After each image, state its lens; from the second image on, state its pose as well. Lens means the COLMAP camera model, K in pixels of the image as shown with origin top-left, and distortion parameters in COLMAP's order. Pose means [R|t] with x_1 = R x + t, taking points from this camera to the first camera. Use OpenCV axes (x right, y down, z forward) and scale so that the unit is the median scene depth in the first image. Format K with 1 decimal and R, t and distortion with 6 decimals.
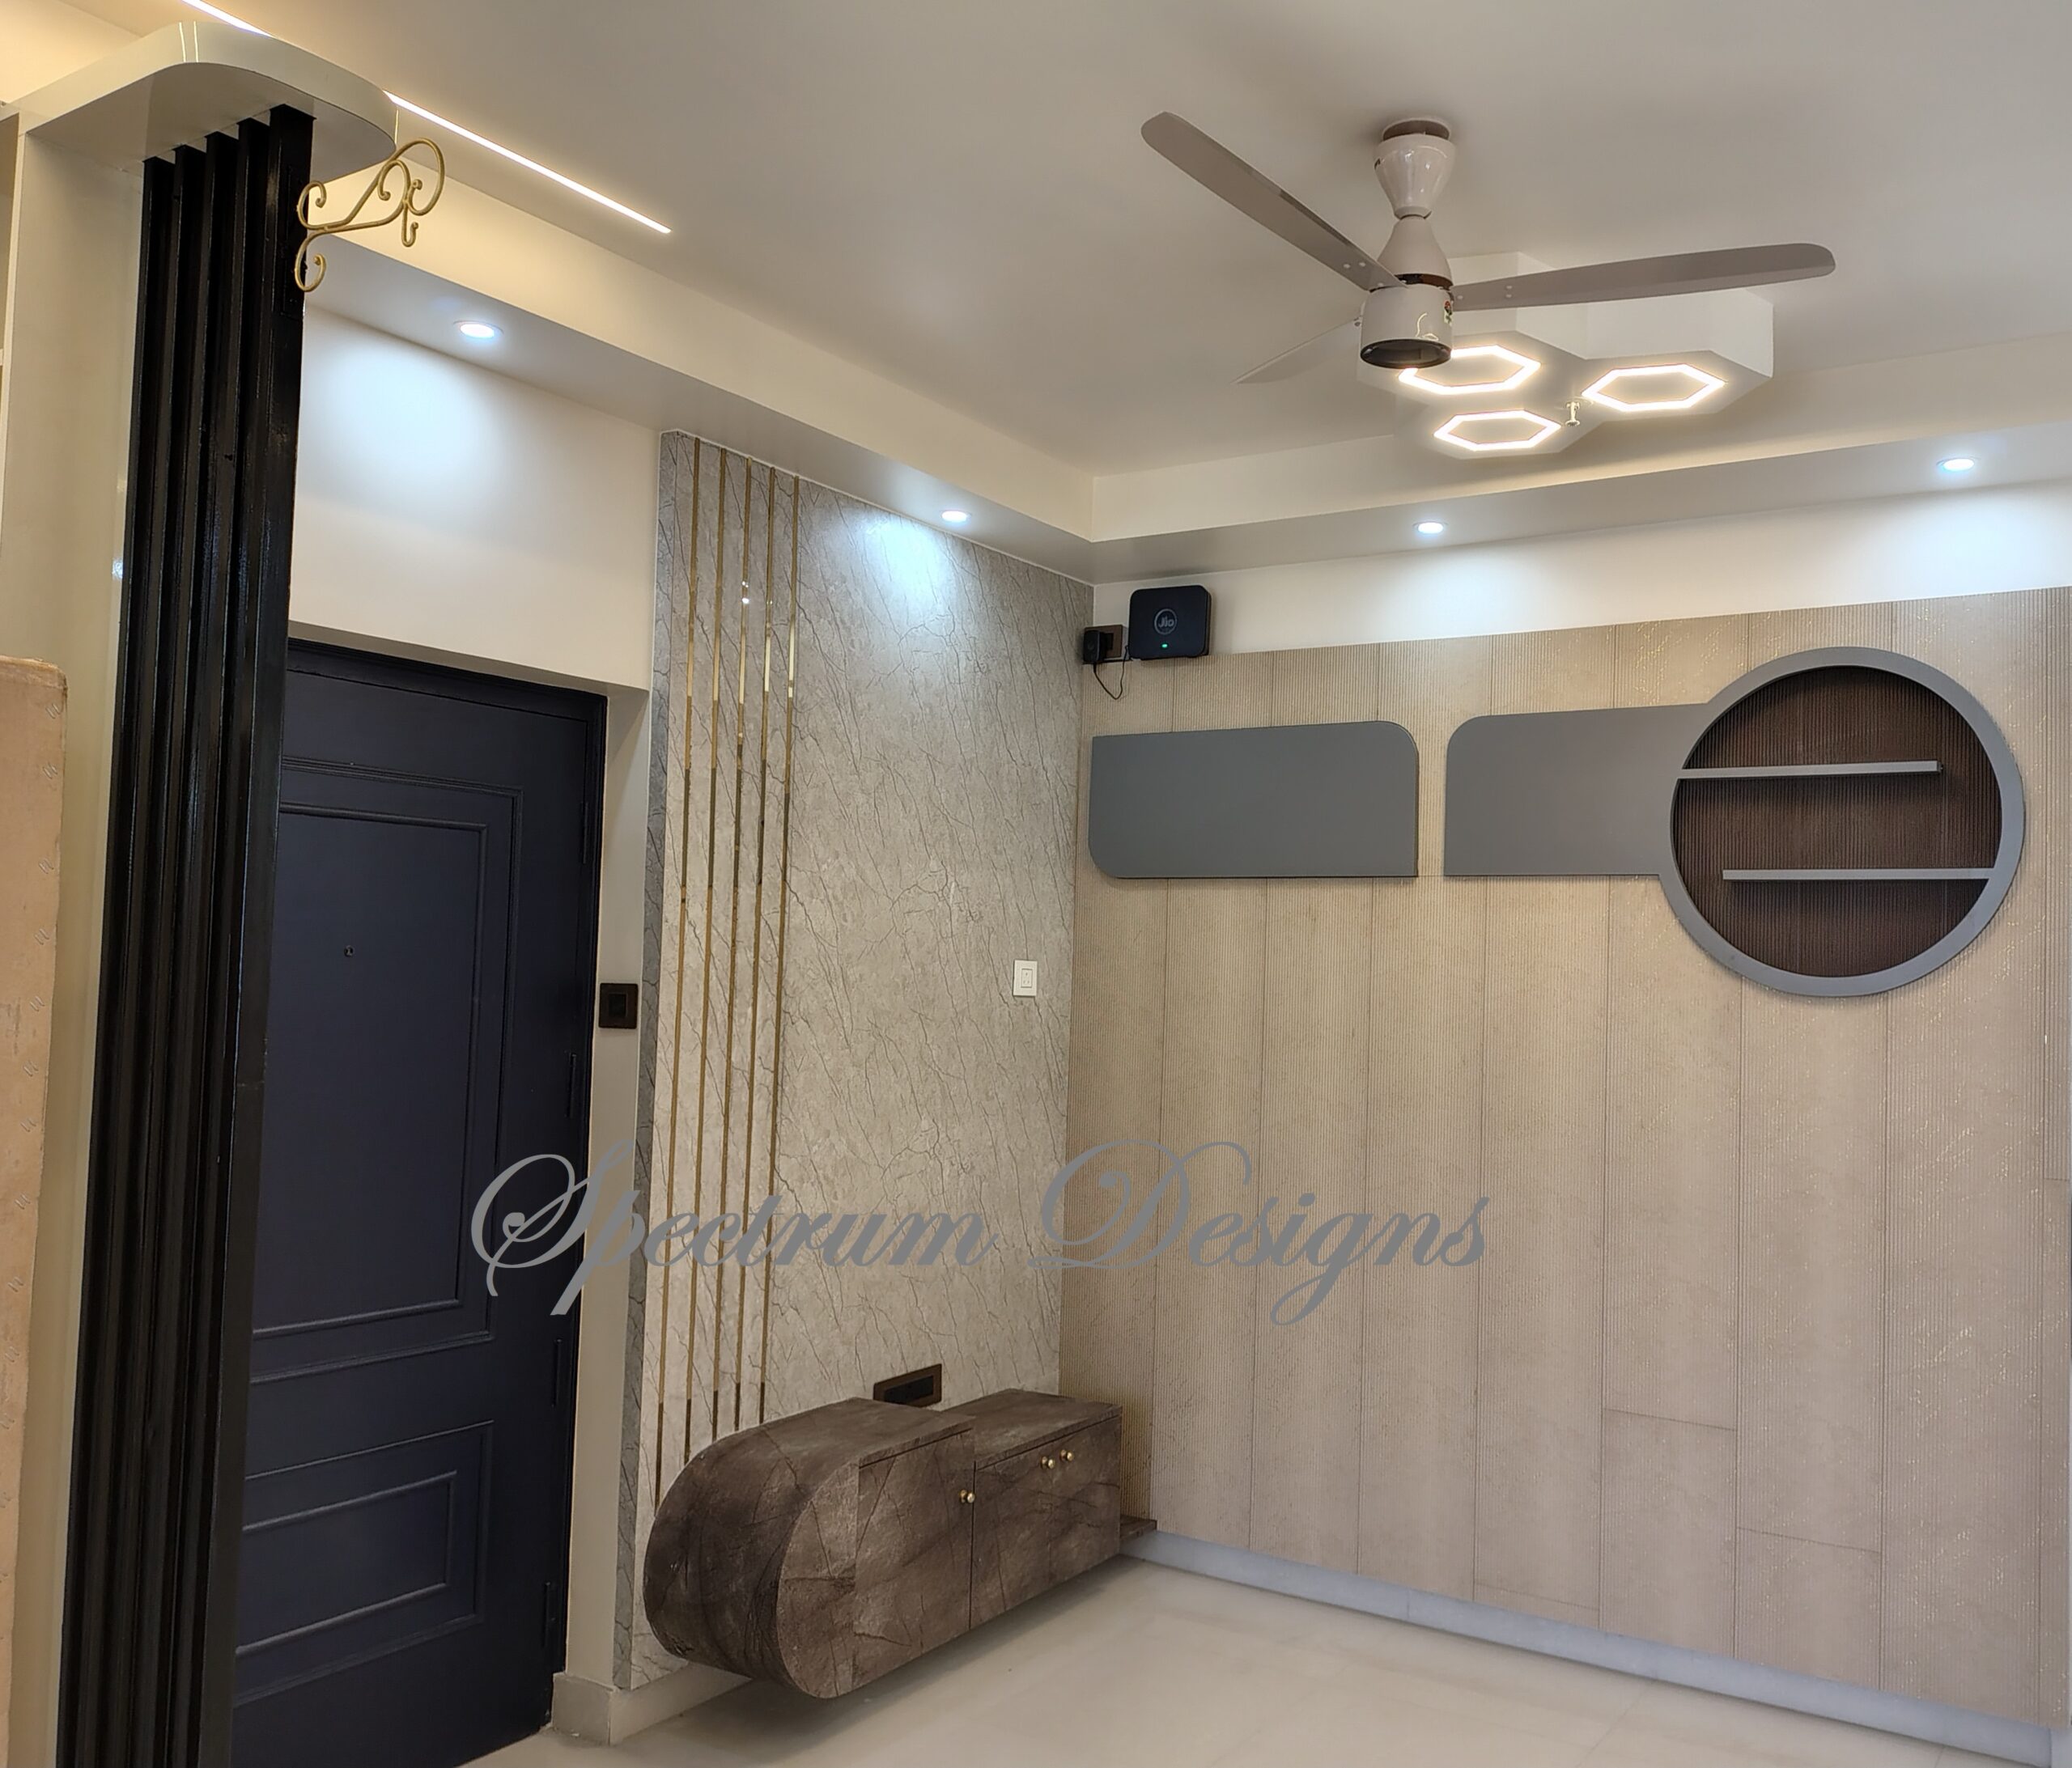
lens RADIAL K [[1801.1, 0, 1170.8], [0, 1801.1, 884.1], [0, 0, 1]] dist [0.055514, -0.058319]
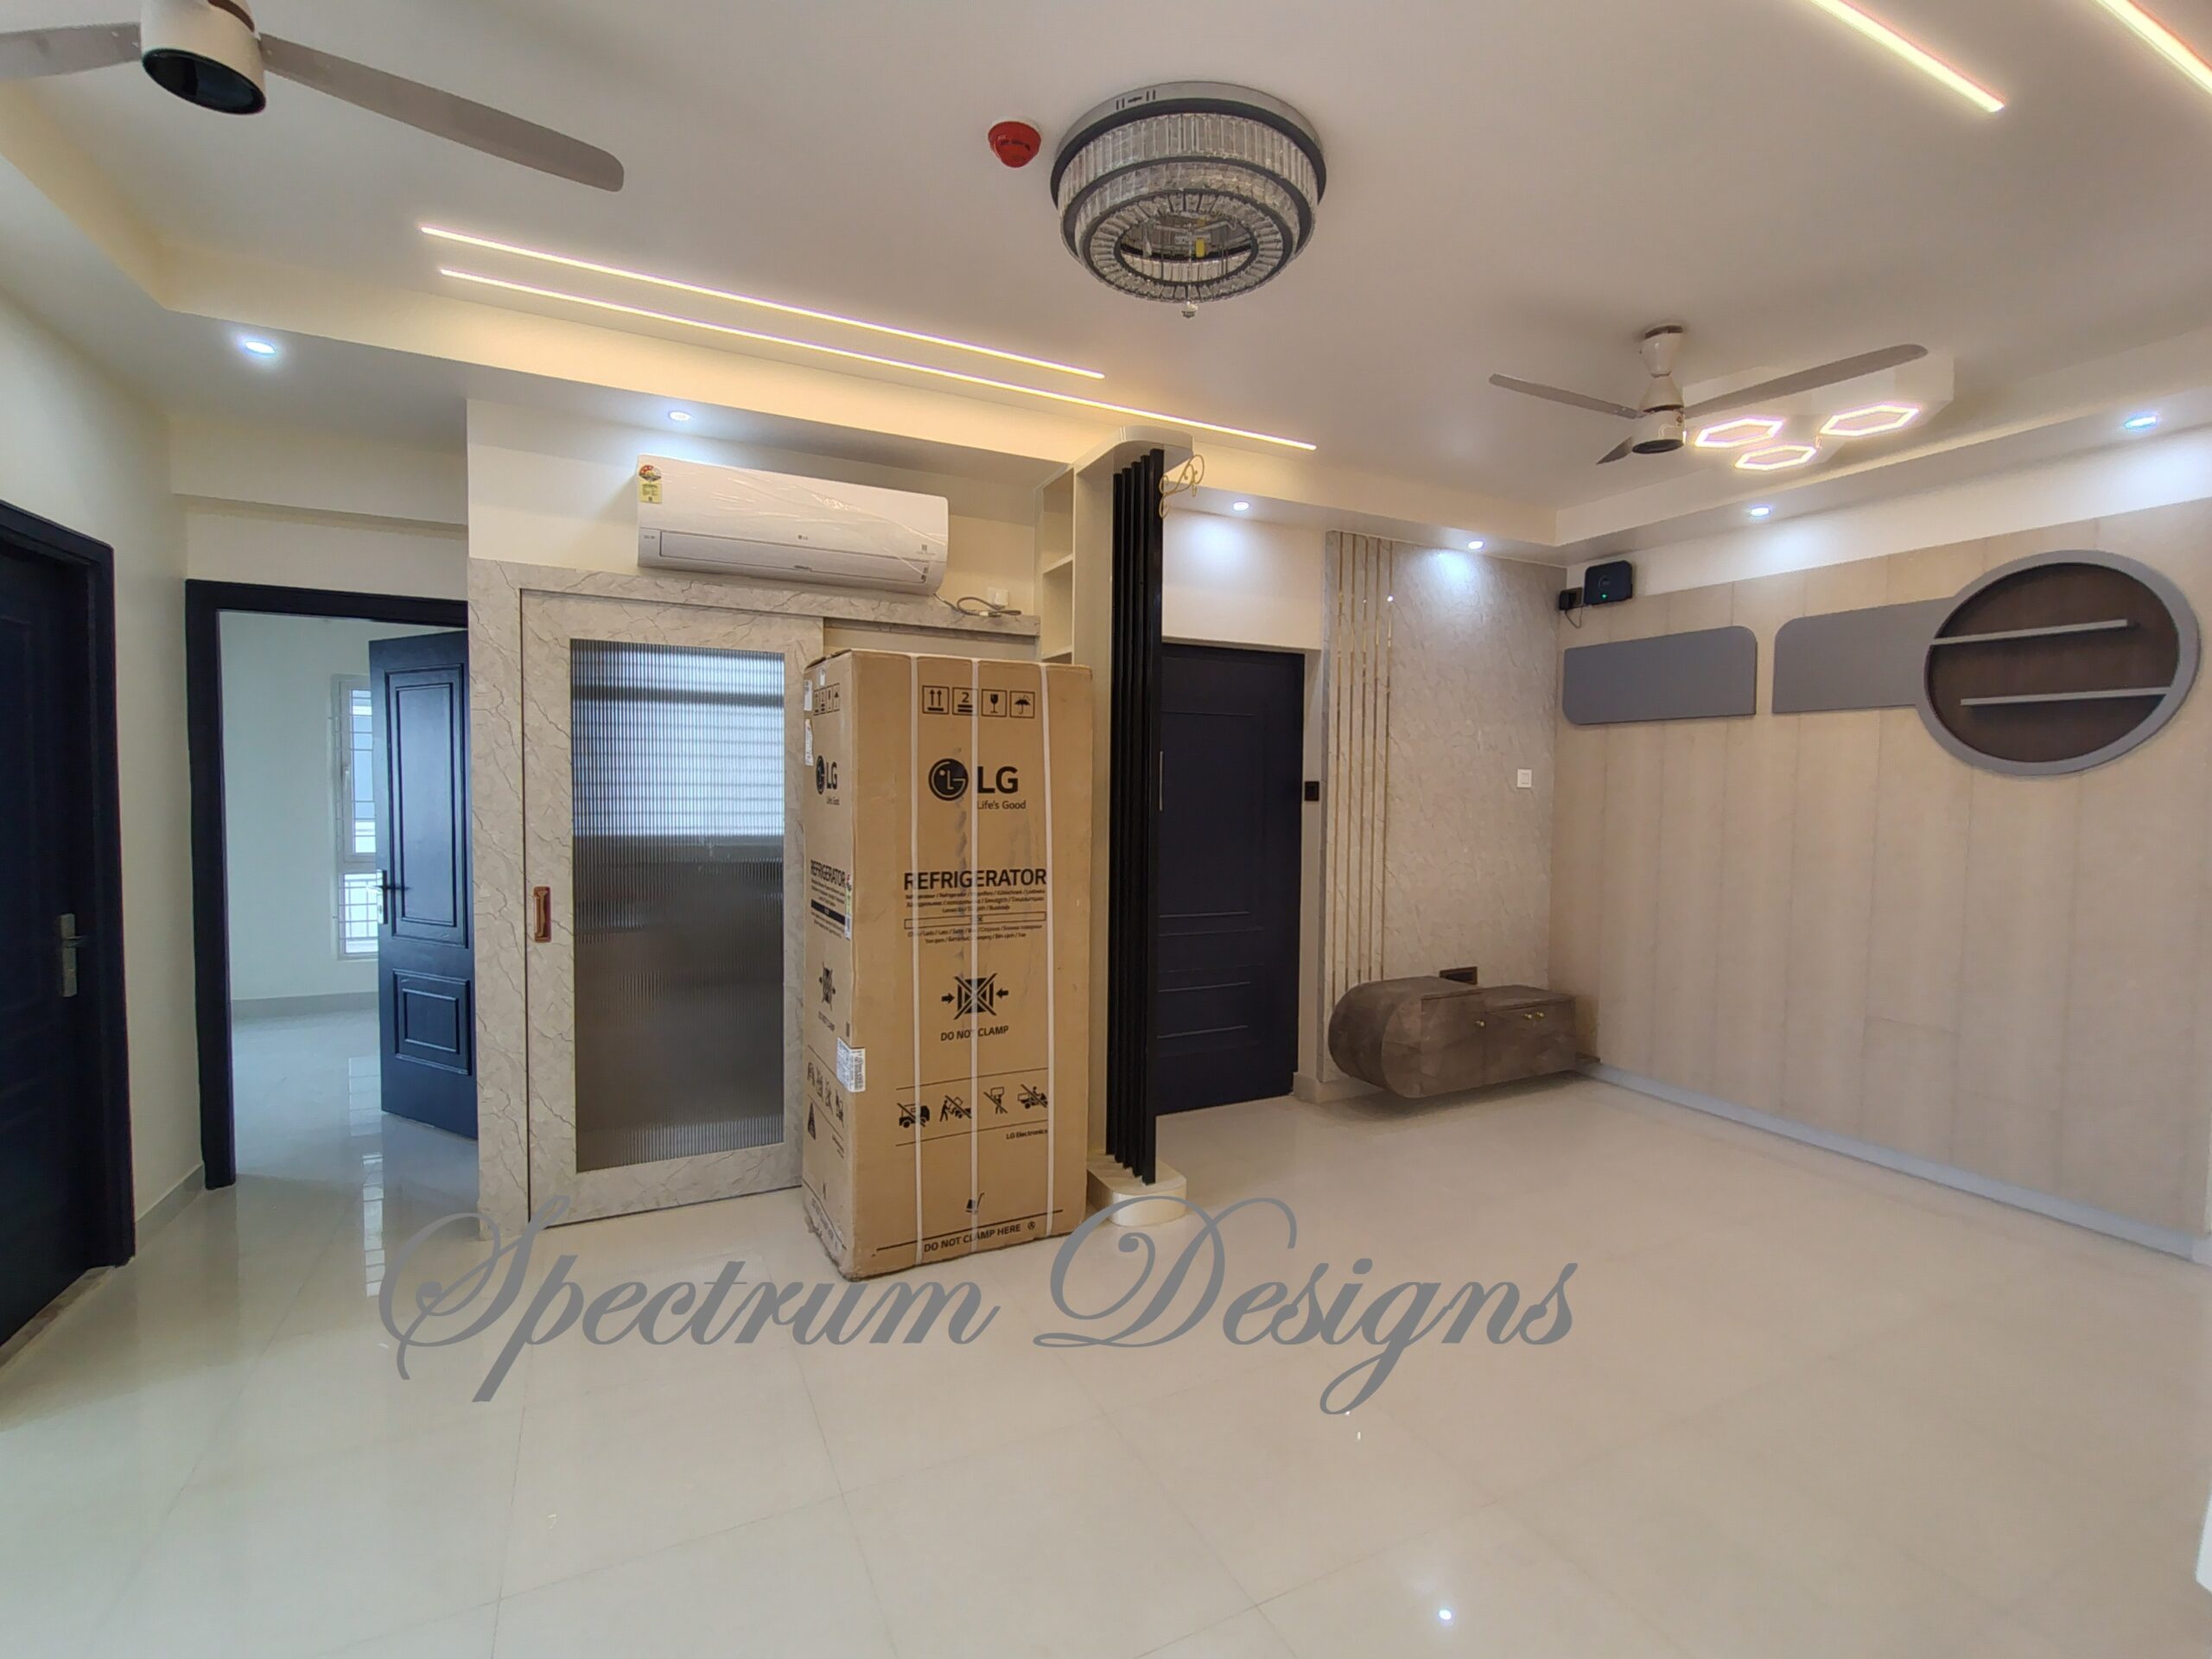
lens RADIAL K [[997.6, 0, 1104.0], [0, 997.6, 832.9], [0, 0, 1]] dist [-0.006612, 0.002978]
pose [[0.841926, 0.006366, -0.539556, 0.142468], [0.041264, 0.996243, 0.076143, 0.012359], [0.538013, -0.086371, 0.838500, -0.183359]]
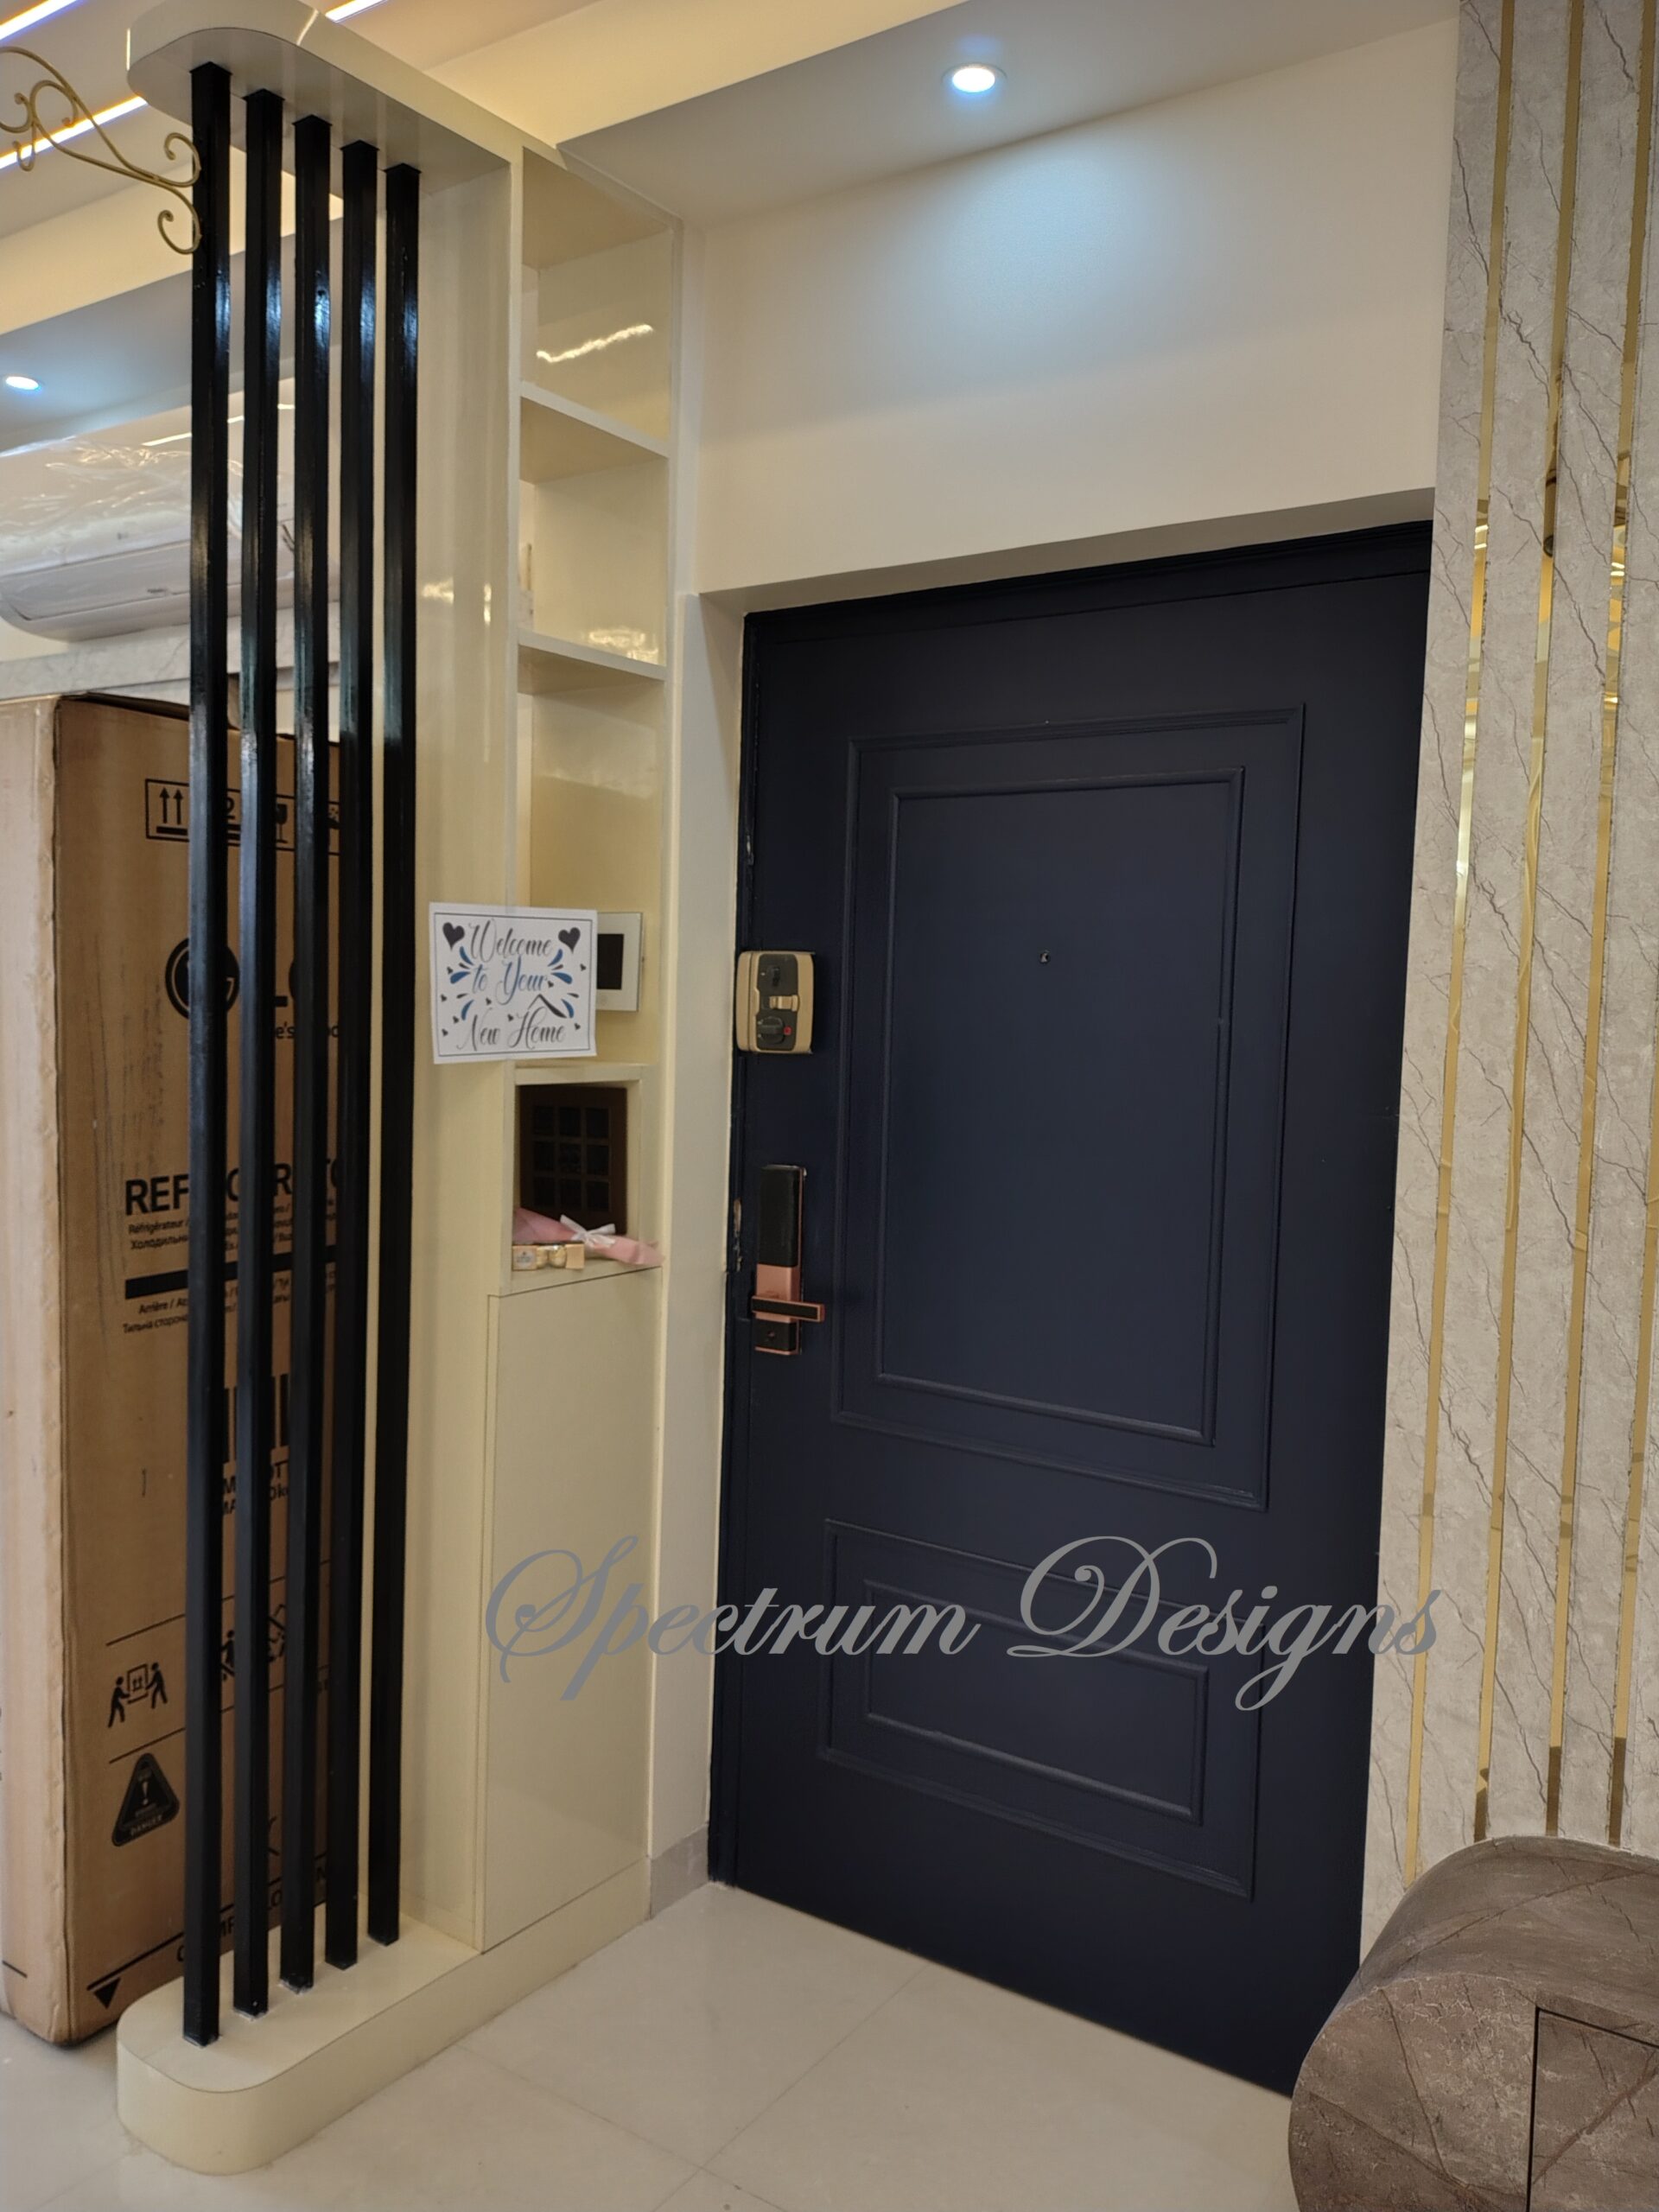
lens RADIAL K [[1686.0, 0, 841.3], [0, 1686.0, 1112.5], [0, 0, 1]] dist [0.053825, -0.064573]
pose [[-0.041537, 0.036511, -0.998470, 0.251996], [0.021570, 0.999132, 0.035638, 0.064186], [0.998904, -0.020057, -0.042289, 0.782924]]
